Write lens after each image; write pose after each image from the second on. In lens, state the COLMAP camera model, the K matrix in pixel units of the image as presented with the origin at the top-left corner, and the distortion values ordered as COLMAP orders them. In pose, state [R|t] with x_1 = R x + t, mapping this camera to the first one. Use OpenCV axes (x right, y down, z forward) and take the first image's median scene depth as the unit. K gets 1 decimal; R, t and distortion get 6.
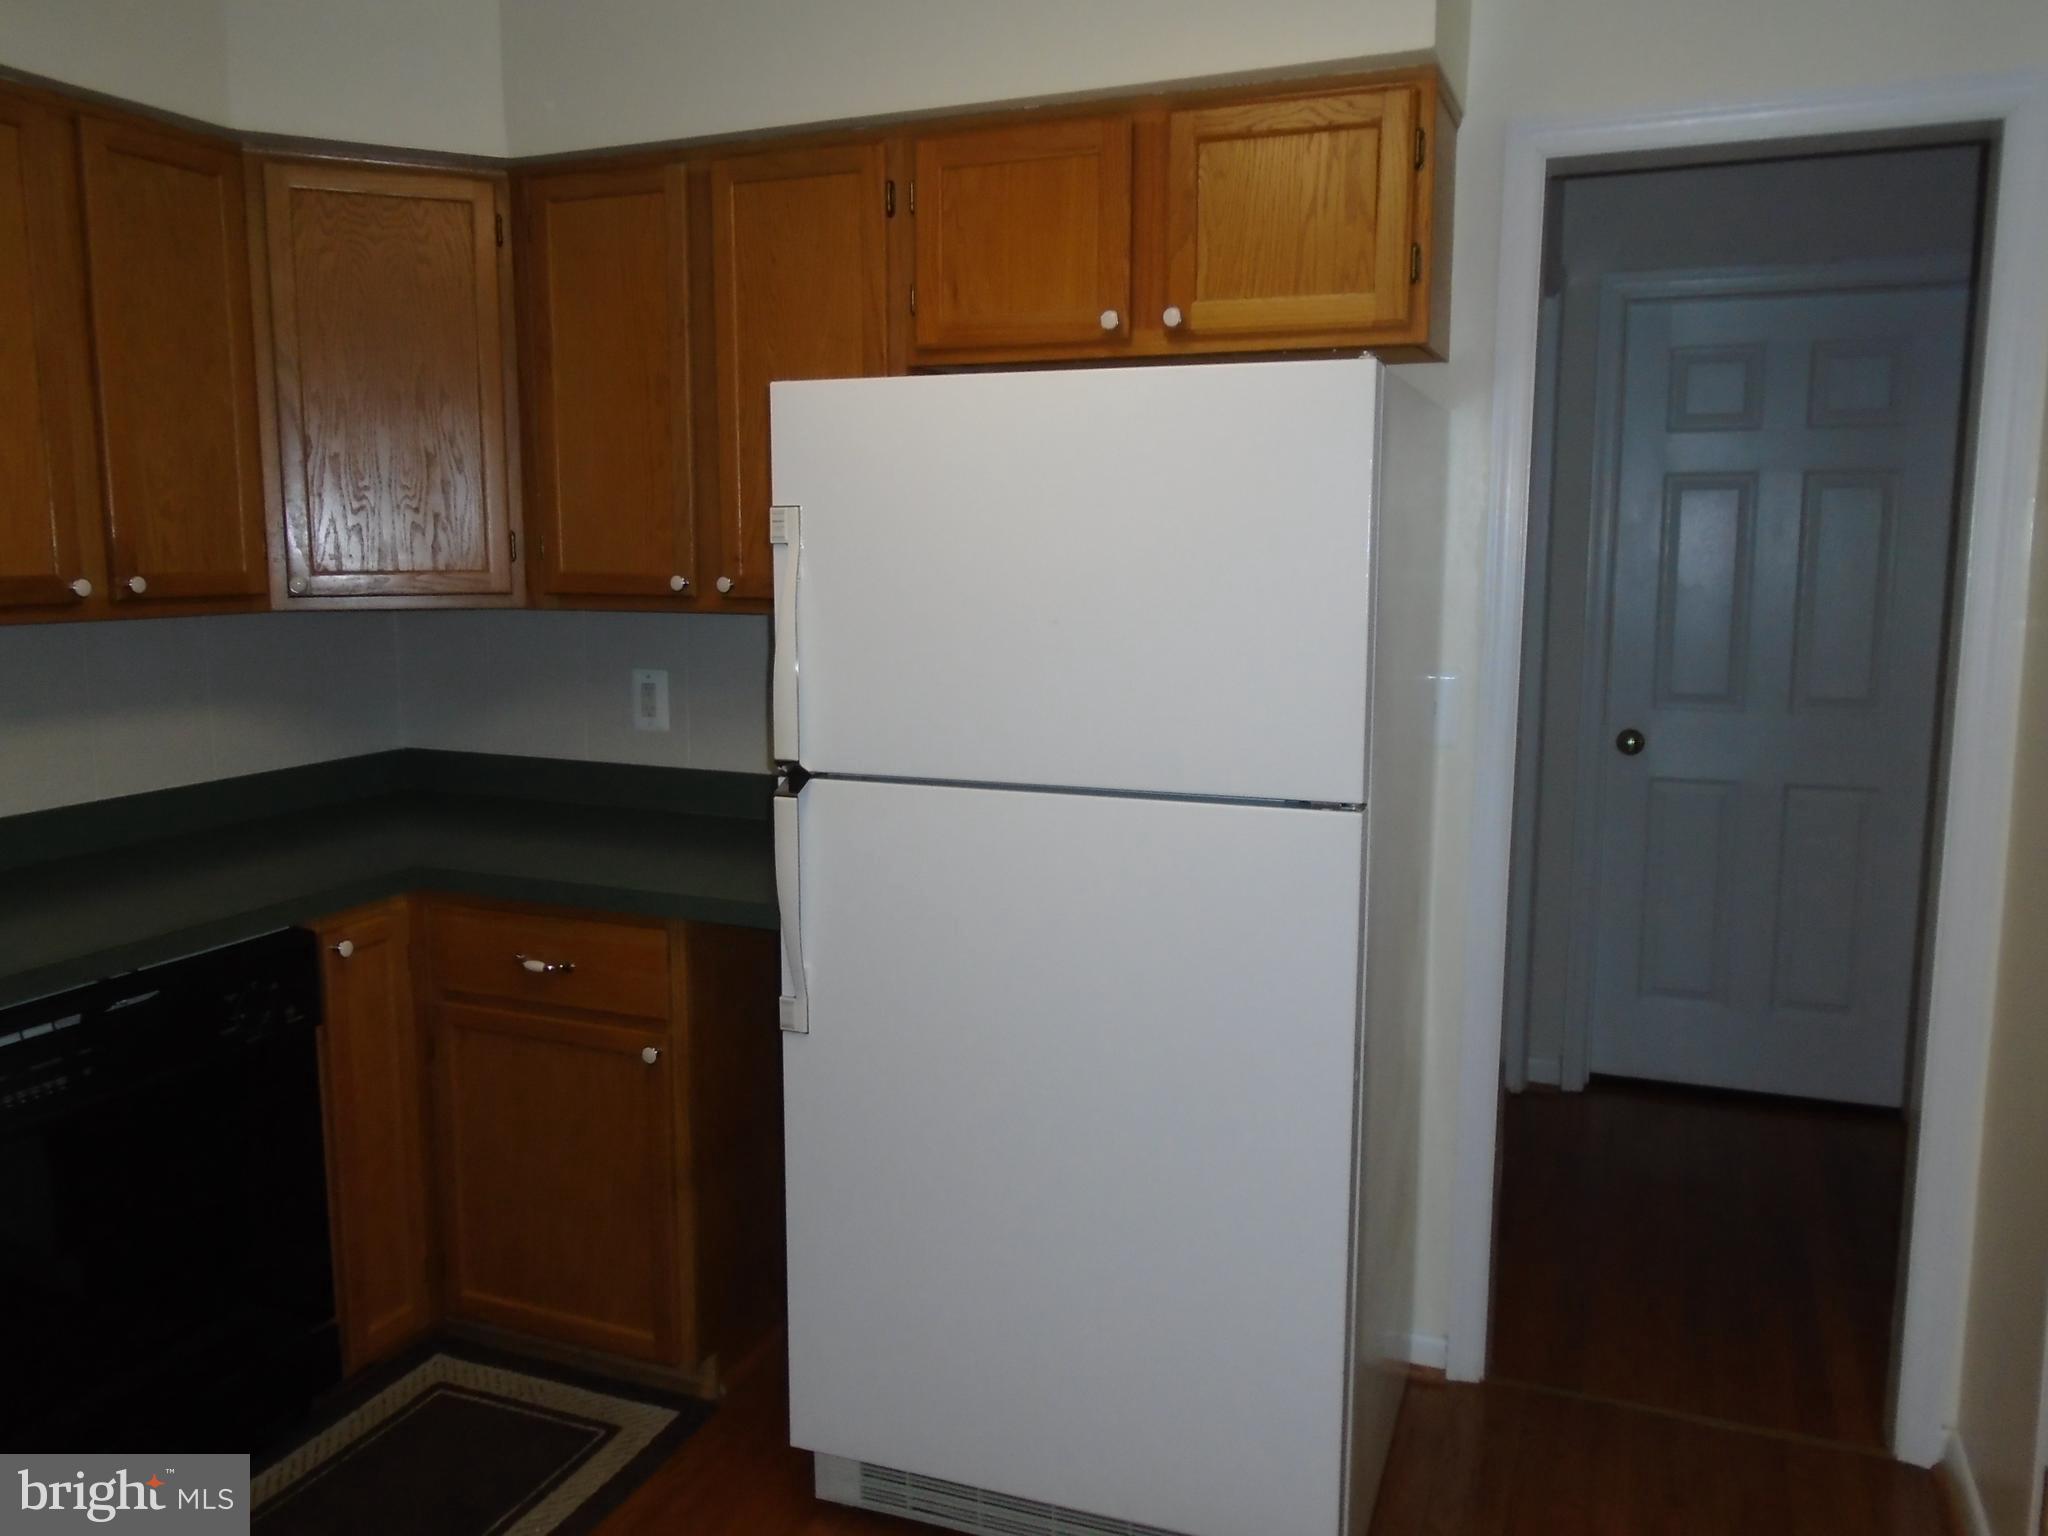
lens RADIAL K [[1559.8, 0, 1028.3], [0, 1559.8, 767.2], [0, 0, 1]] dist [-0.011023, 0.000133]
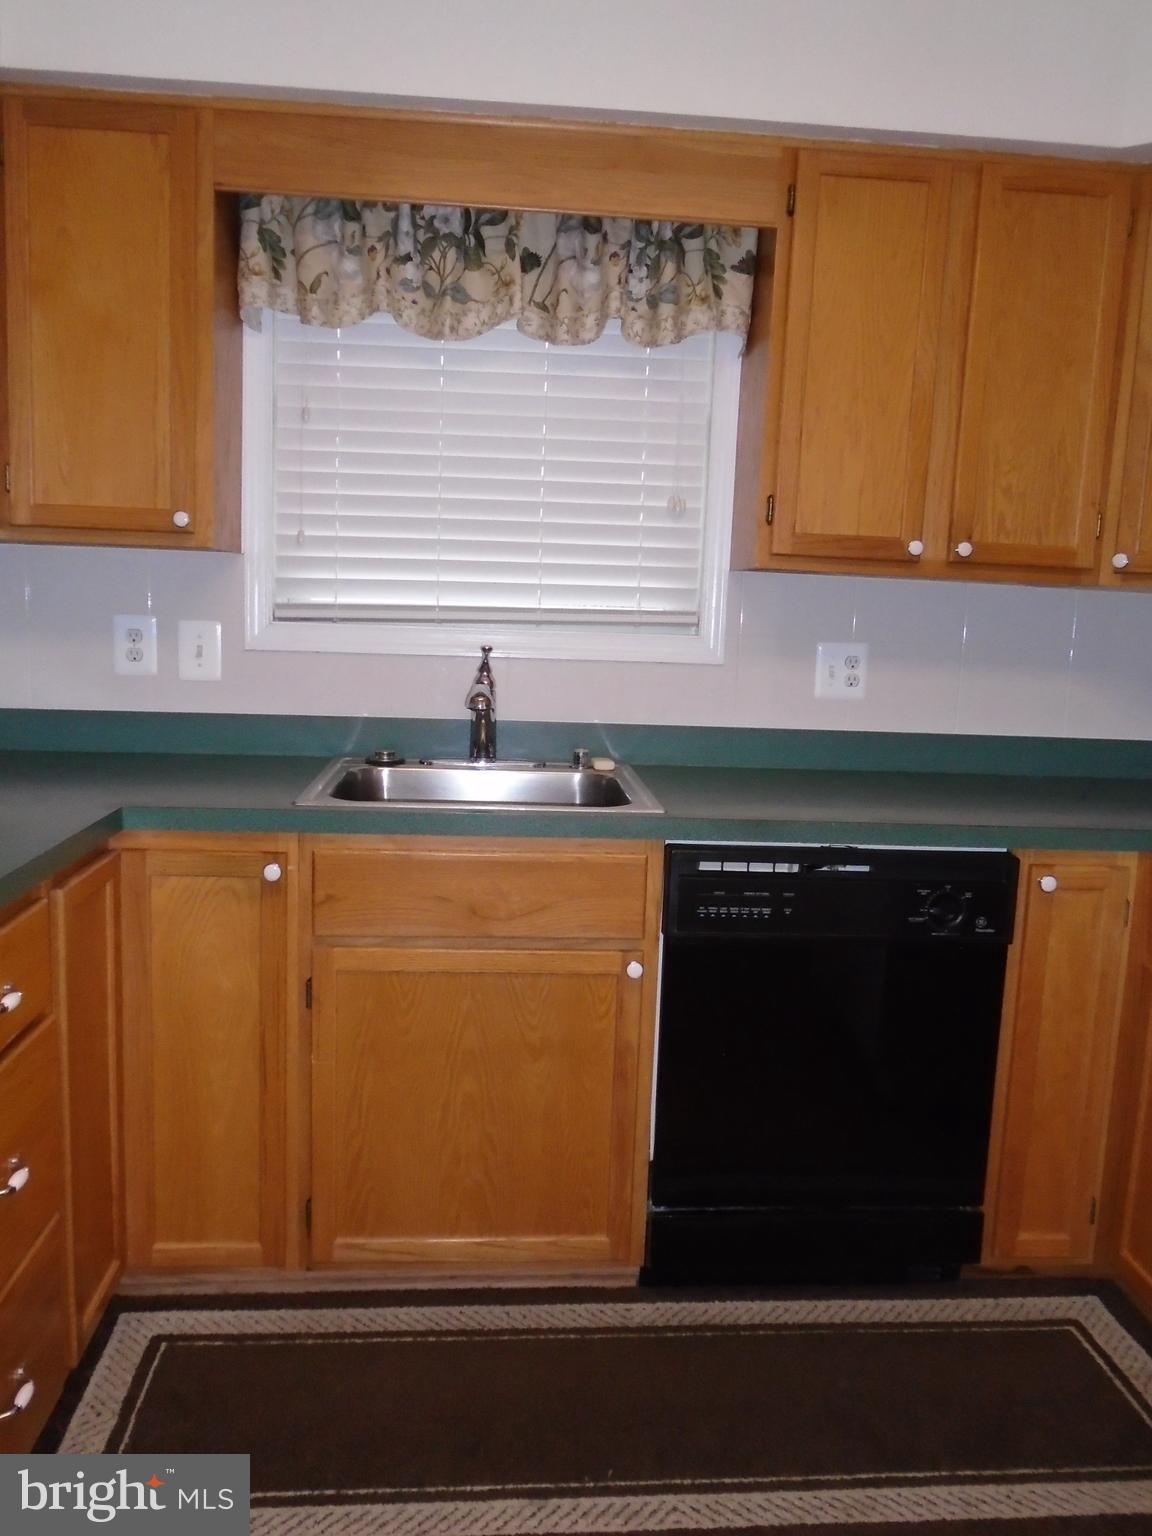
lens RADIAL K [[1169.9, 0, 574.4], [0, 1169.9, 762.0], [0, 0, 1]] dist [-0.011023, 0.000133]
pose [[0.437974, 0.140959, -0.887868, 0.121696], [-0.168800, 0.982959, 0.072789, 0.029716], [0.882998, 0.117993, 0.454305, 0.323898]]
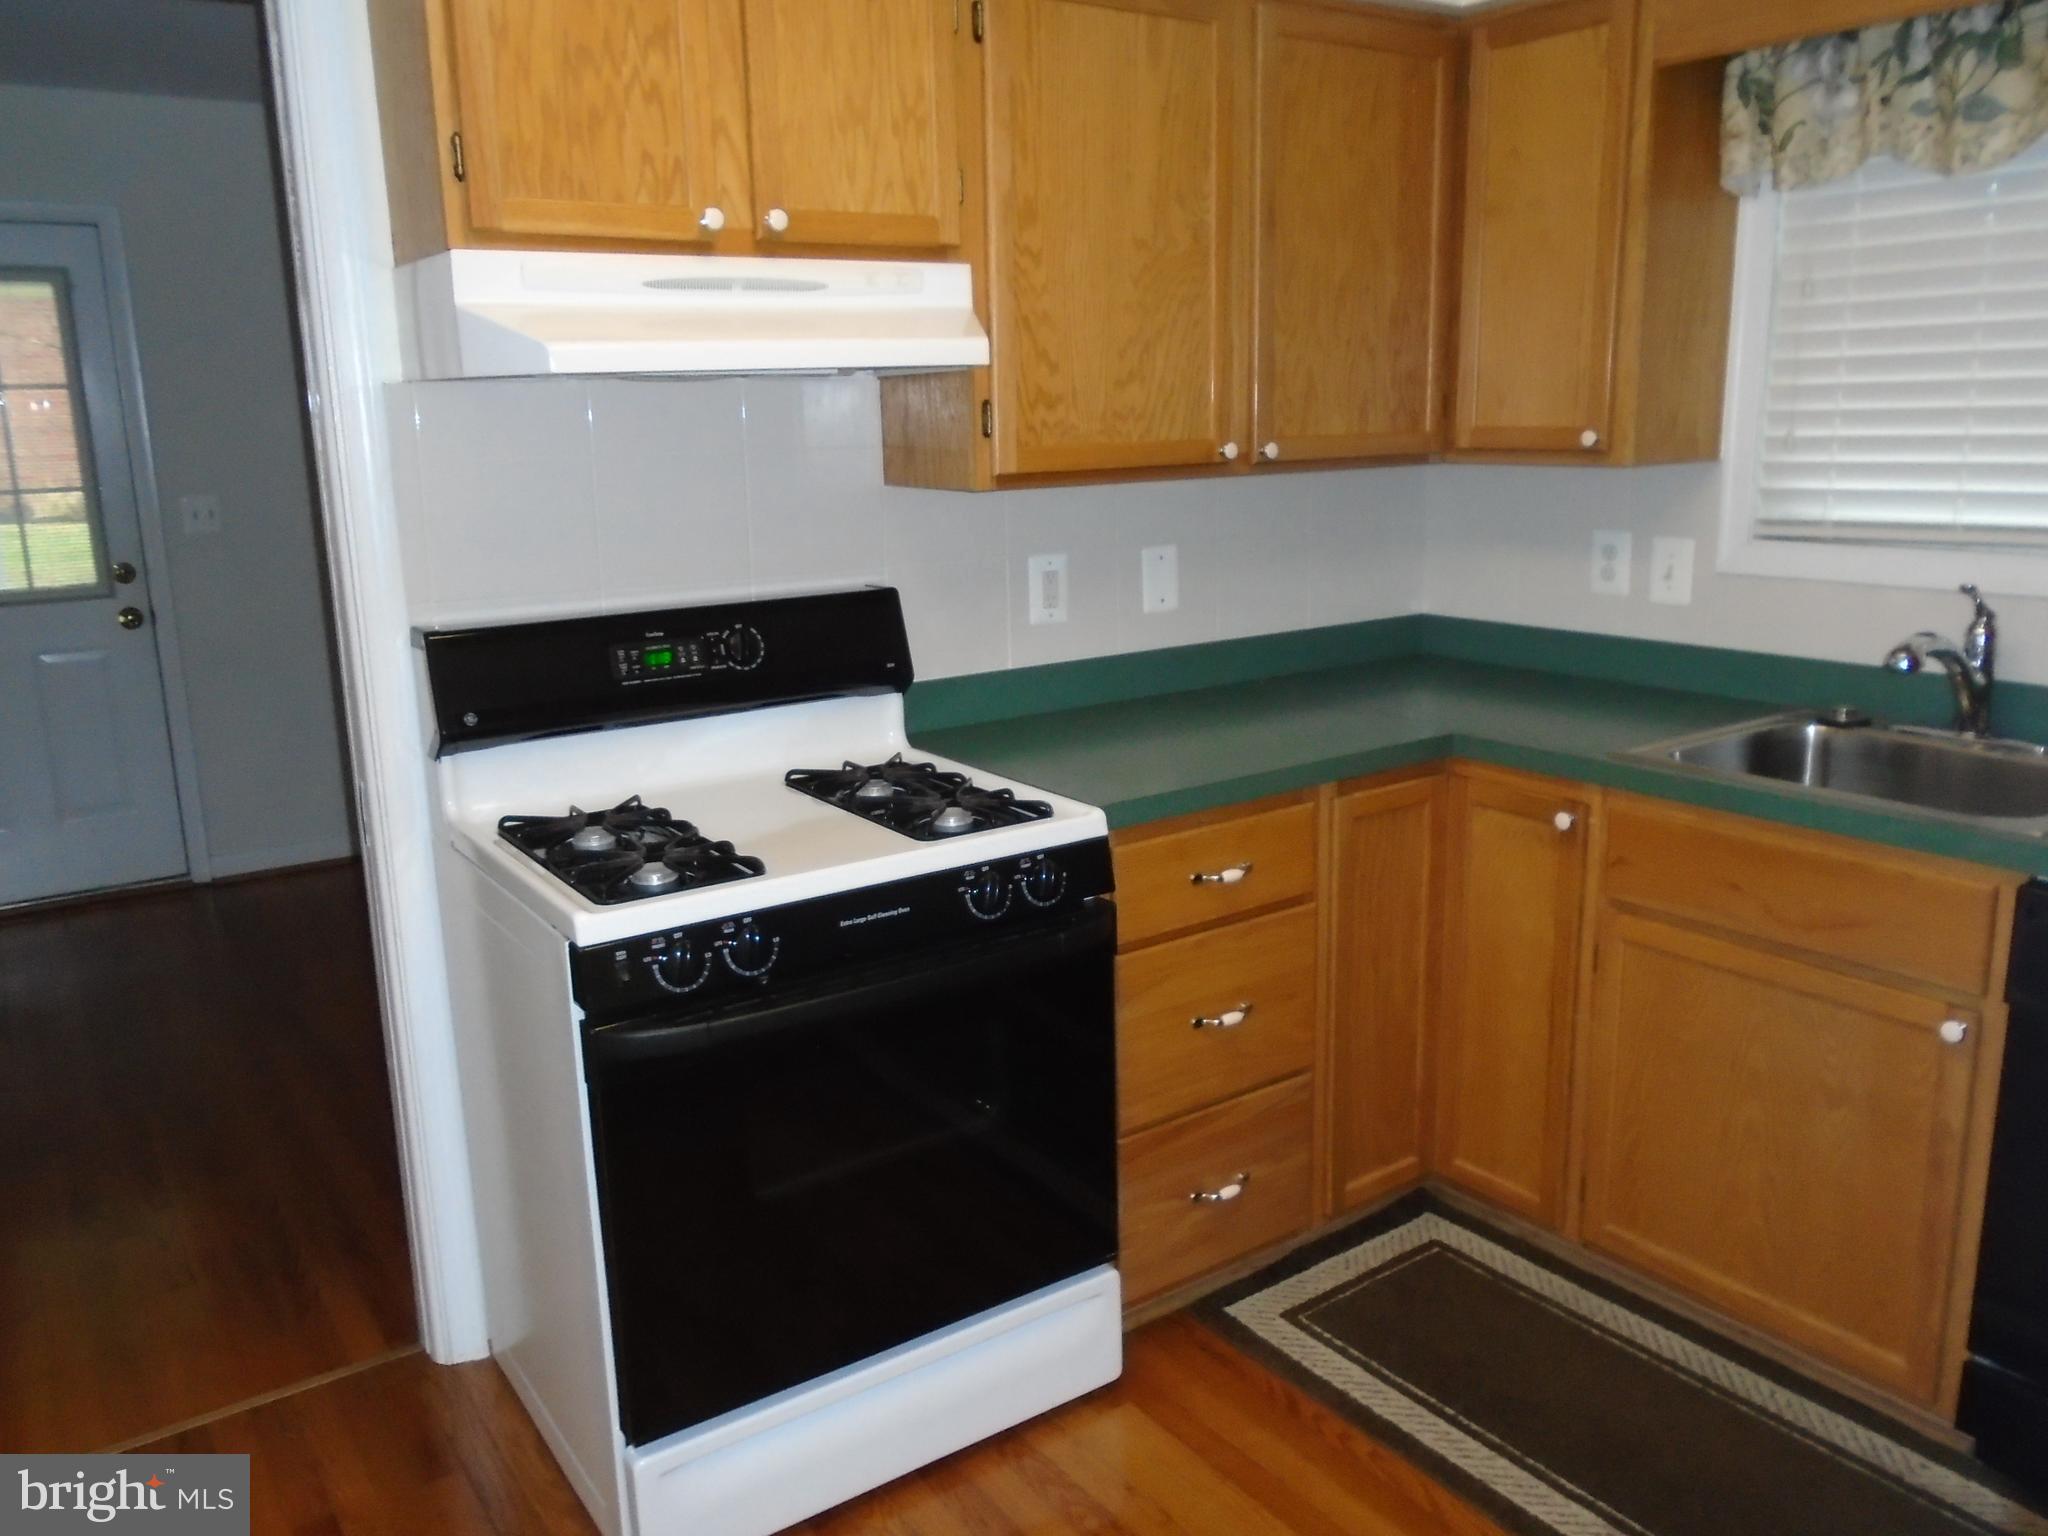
lens RADIAL K [[1559.8, 0, 1025.9], [0, 1559.8, 766.8], [0, 0, 1]] dist [-0.011023, 0.000133]
pose [[-0.550192, 0.199237, -0.810922, 0.336457], [-0.097924, 0.949024, 0.299606, -0.101582], [0.829277, 0.244250, -0.502635, 0.704739]]
